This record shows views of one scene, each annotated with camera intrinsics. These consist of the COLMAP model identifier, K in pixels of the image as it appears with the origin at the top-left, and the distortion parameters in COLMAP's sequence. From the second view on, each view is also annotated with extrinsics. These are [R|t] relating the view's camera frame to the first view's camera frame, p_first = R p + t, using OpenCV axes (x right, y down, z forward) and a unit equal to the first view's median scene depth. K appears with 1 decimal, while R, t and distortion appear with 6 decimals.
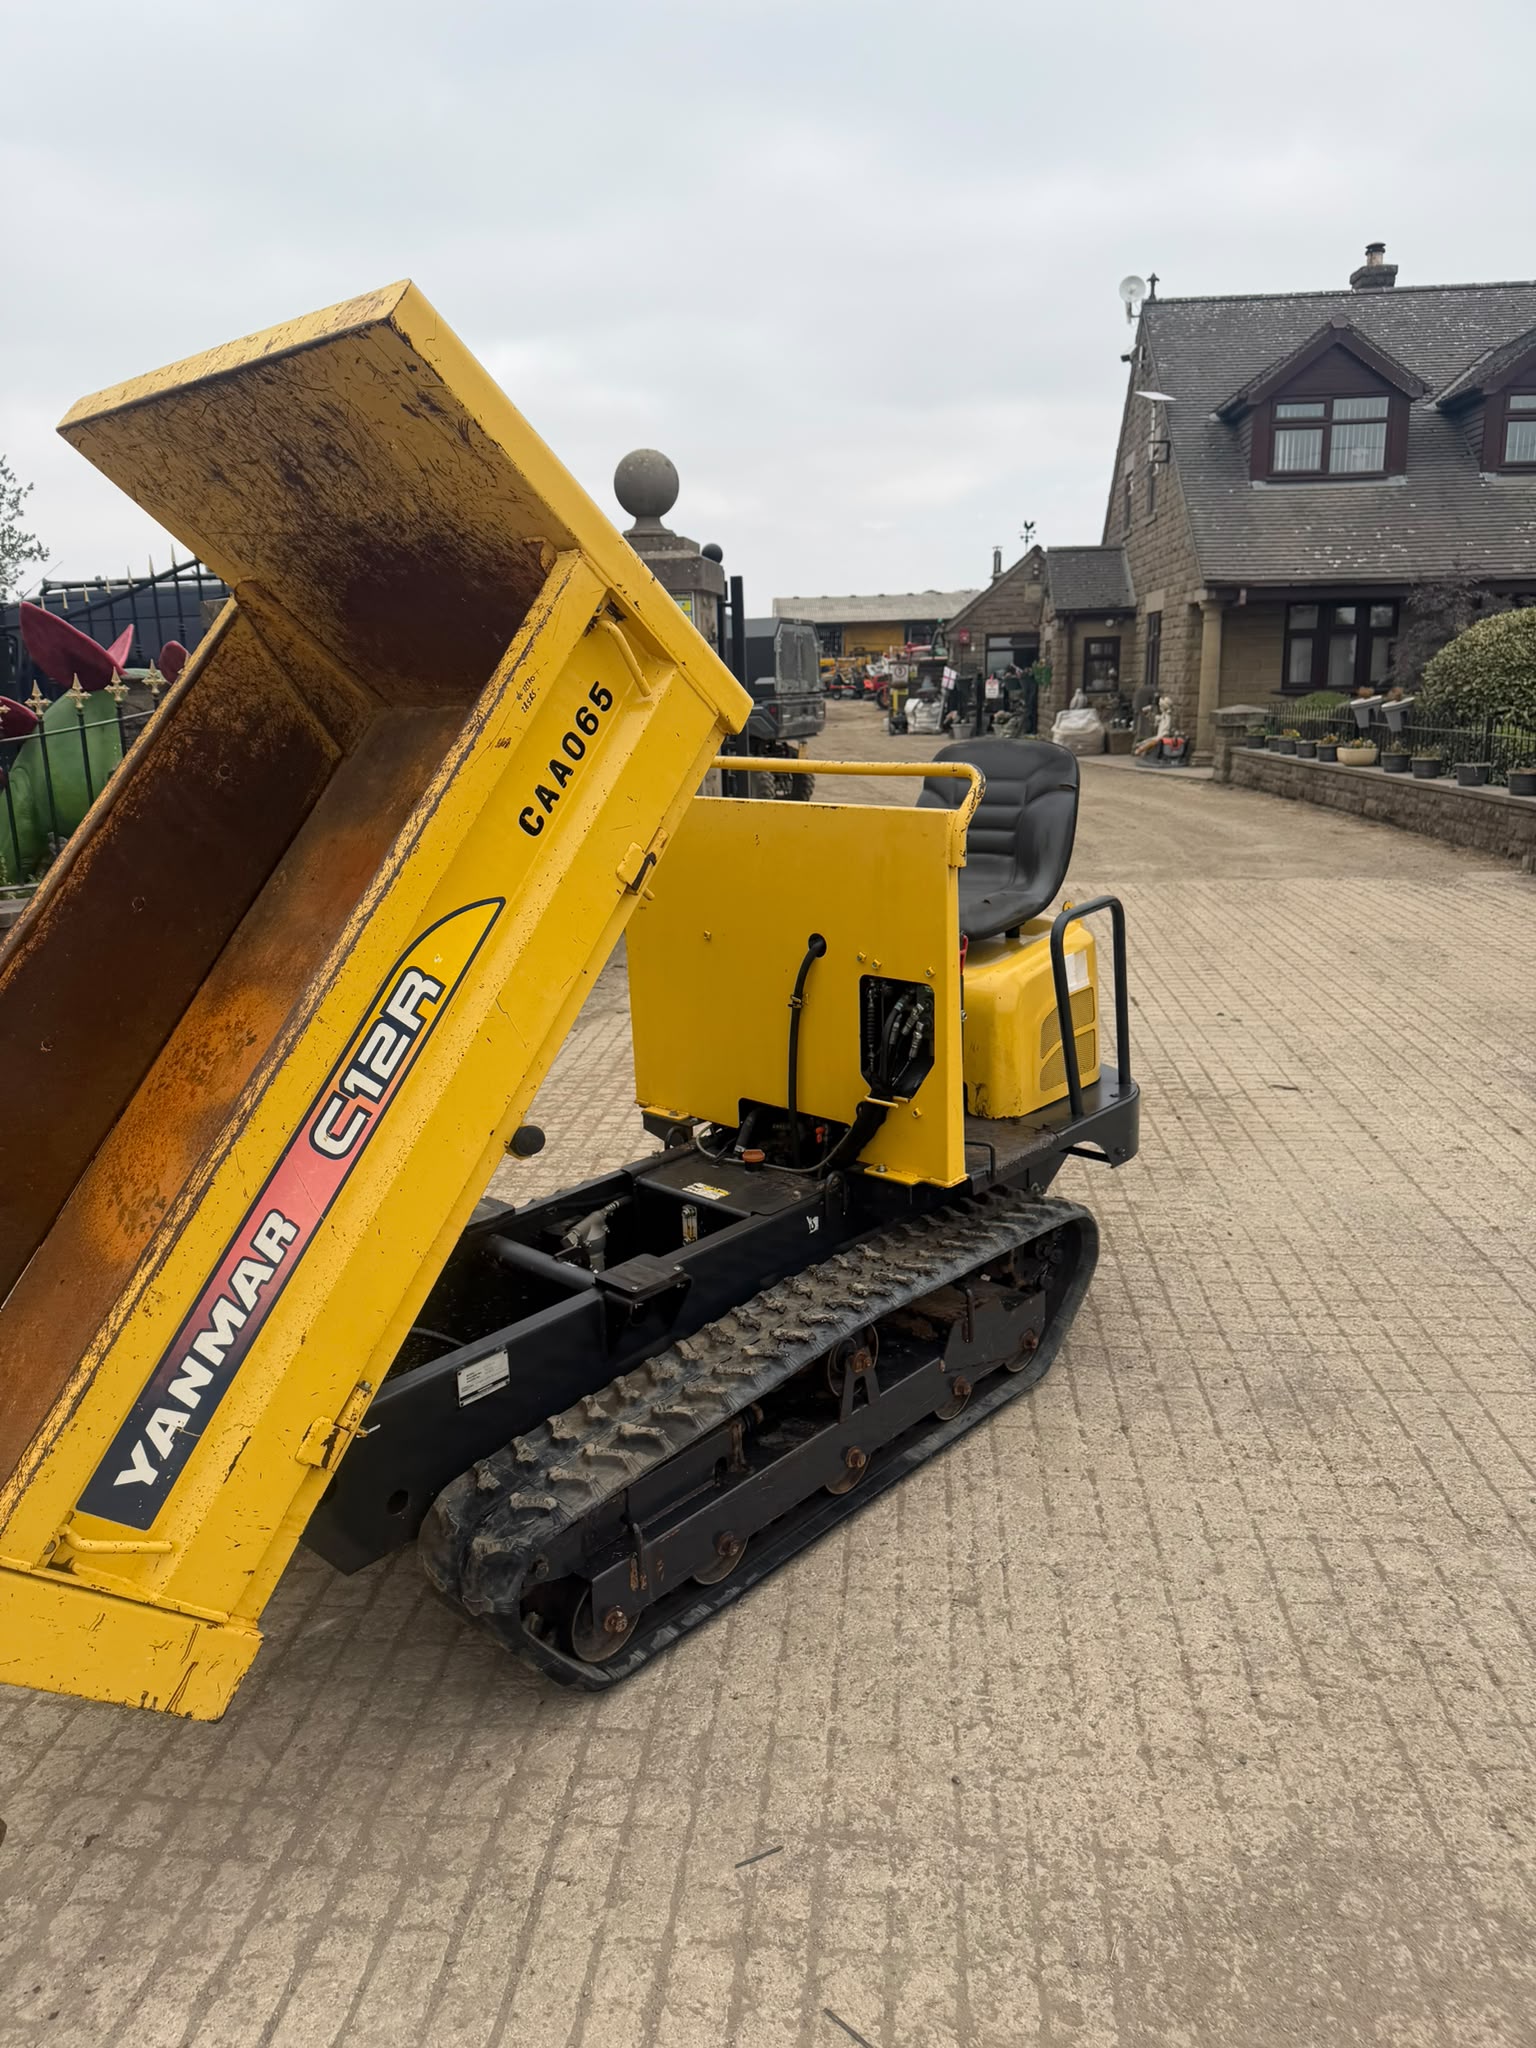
lens RADIAL K [[1432.4, 0, 729.2], [0, 1432.4, 1034.6], [0, 0, 1]] dist [0.066919, -0.101777]
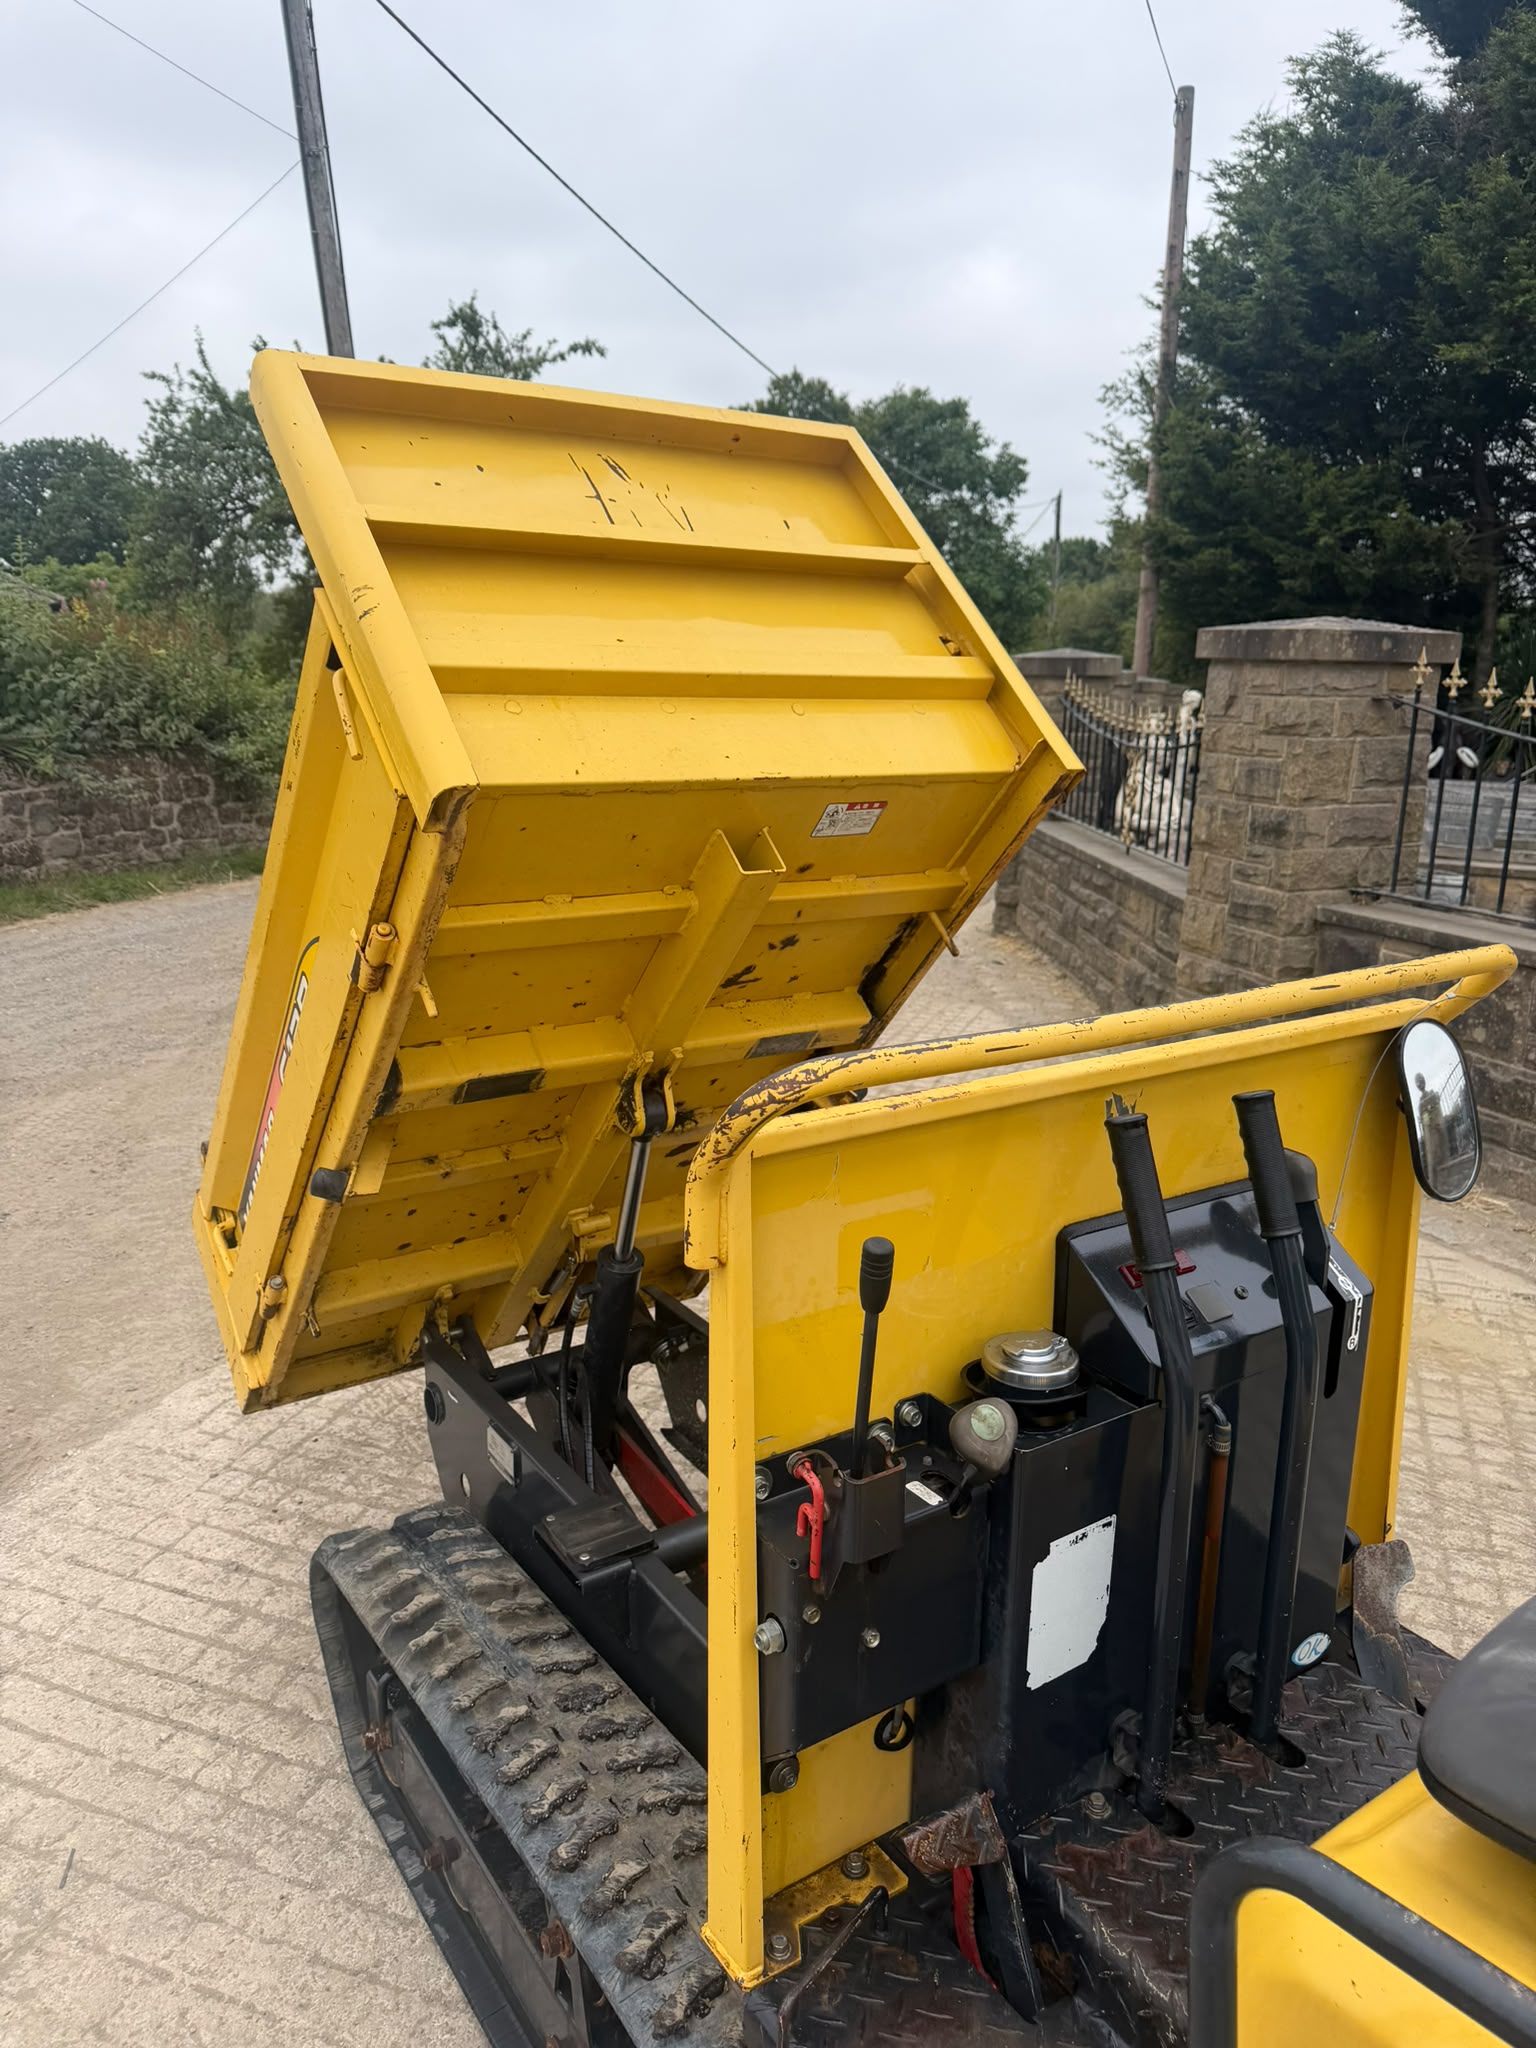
lens RADIAL K [[1449.0, 0, 757.3], [0, 1449.0, 1005.3], [0, 0, 1]] dist [-0.003091, -0.003887]
pose [[-0.221879, 0.256907, -0.940621, 0.495022], [-0.249818, 0.917491, 0.309518, -0.298335], [0.942529, 0.303659, -0.139392, 0.977765]]
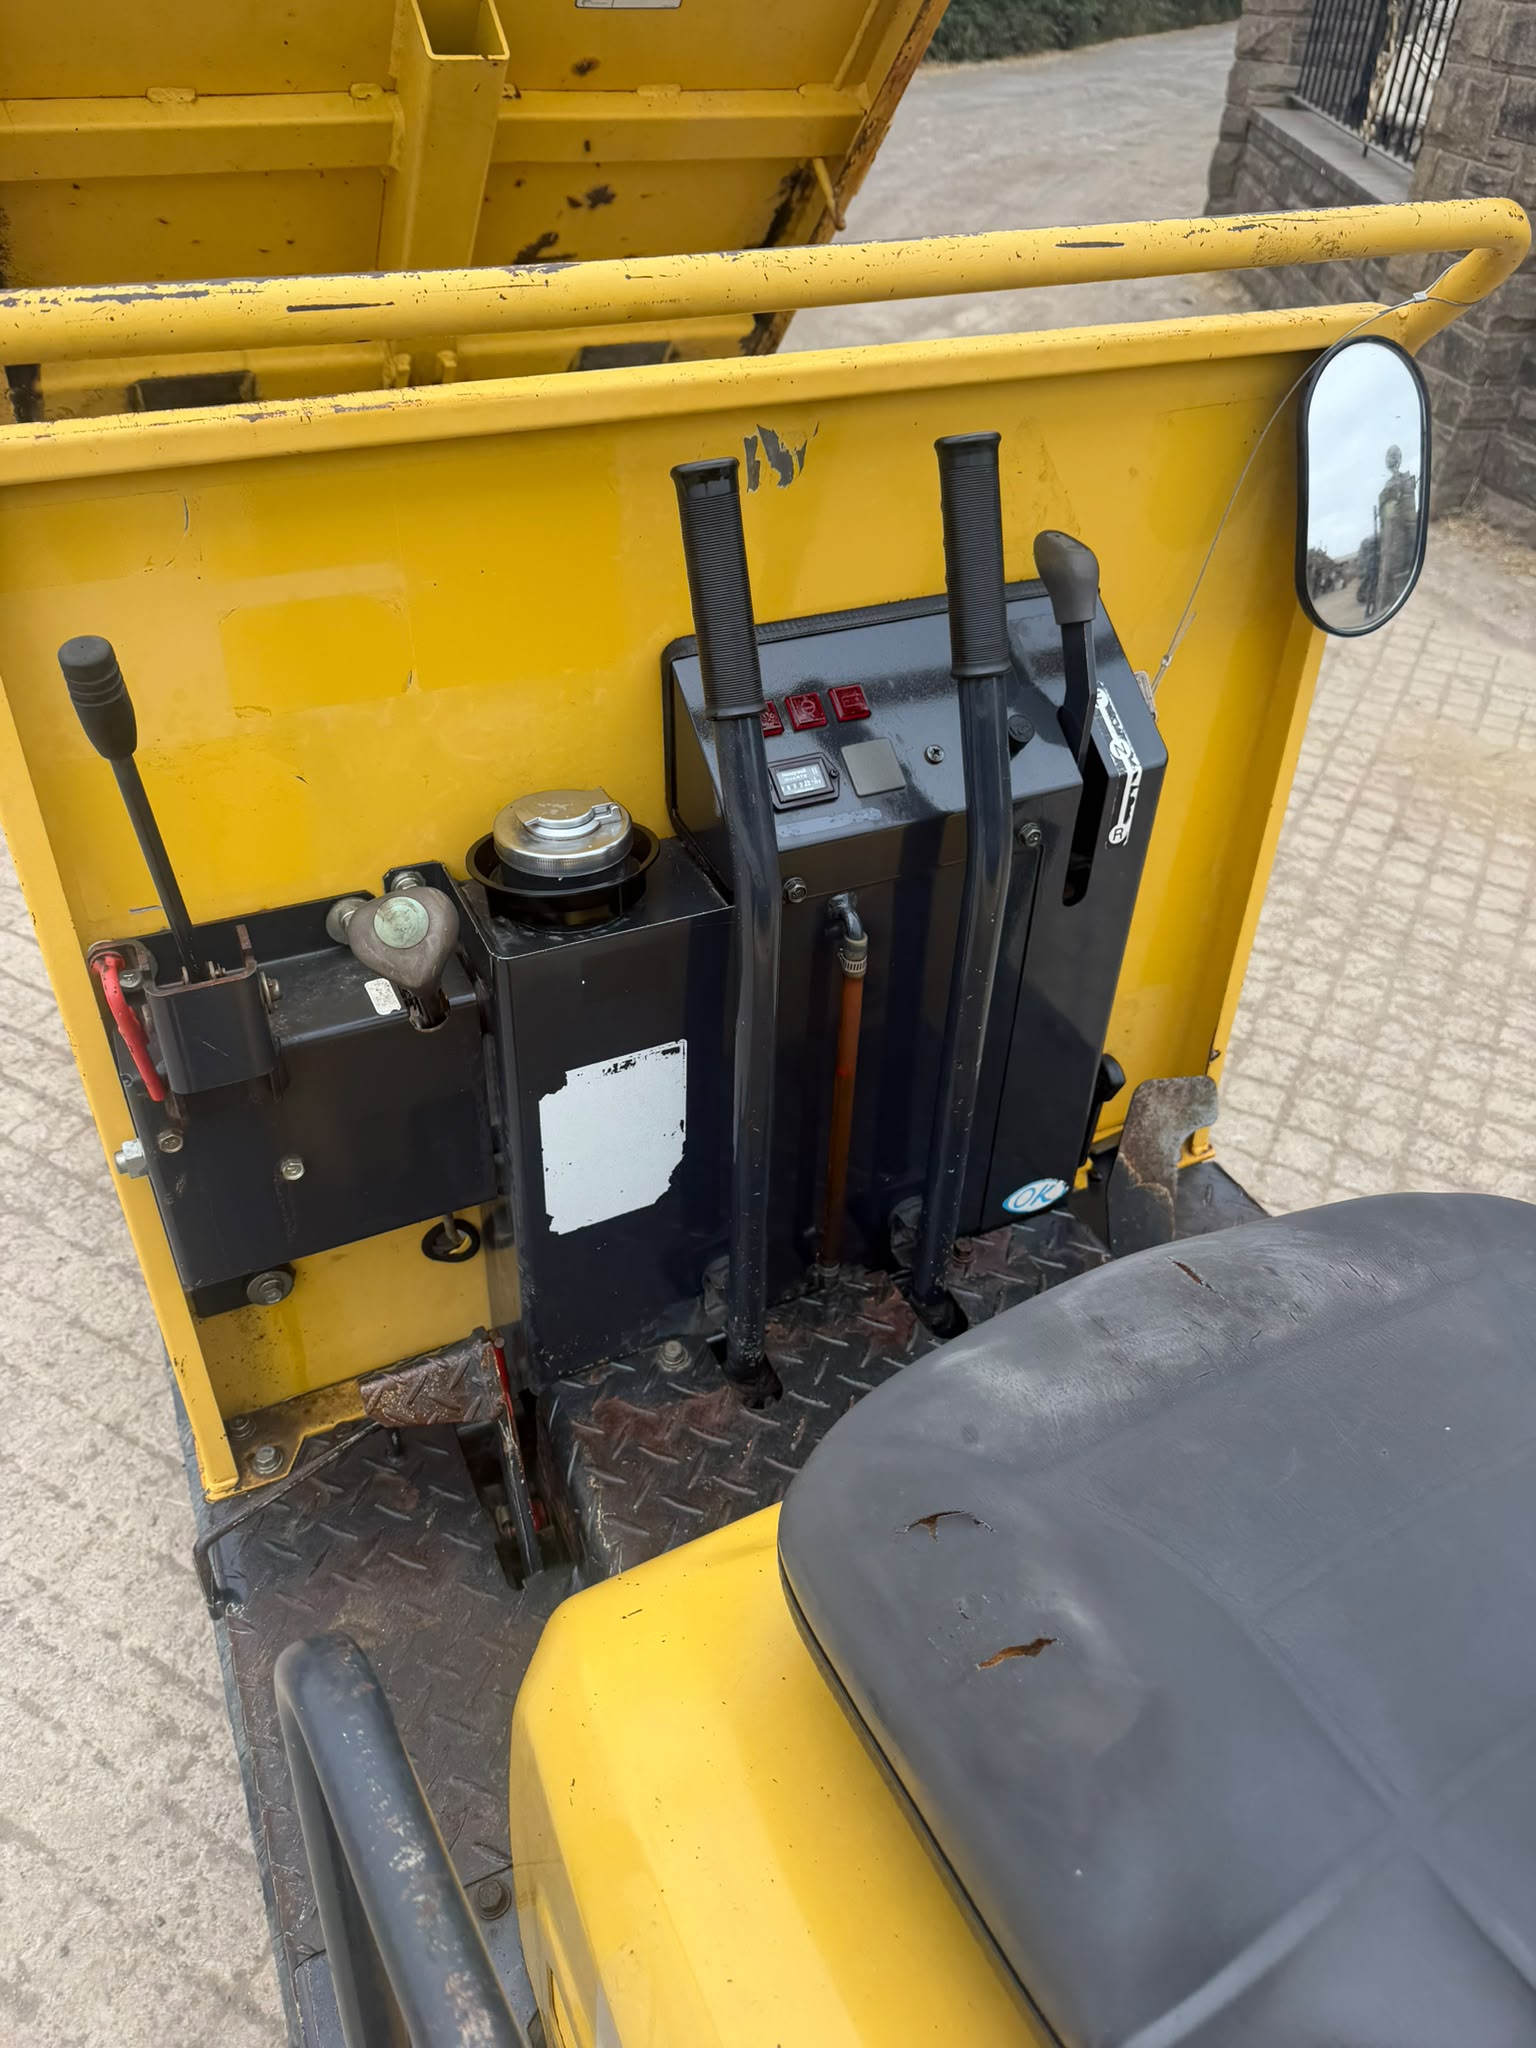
lens RADIAL K [[1440.0, 0, 764.2], [0, 1440.0, 966.0], [0, 0, 1]] dist [0.078727, -0.103643]
pose [[-0.362496, 0.573363, -0.734746, 0.311891], [-0.247336, 0.700914, 0.668988, -0.276702], [0.898567, 0.424234, -0.112265, 1.113832]]
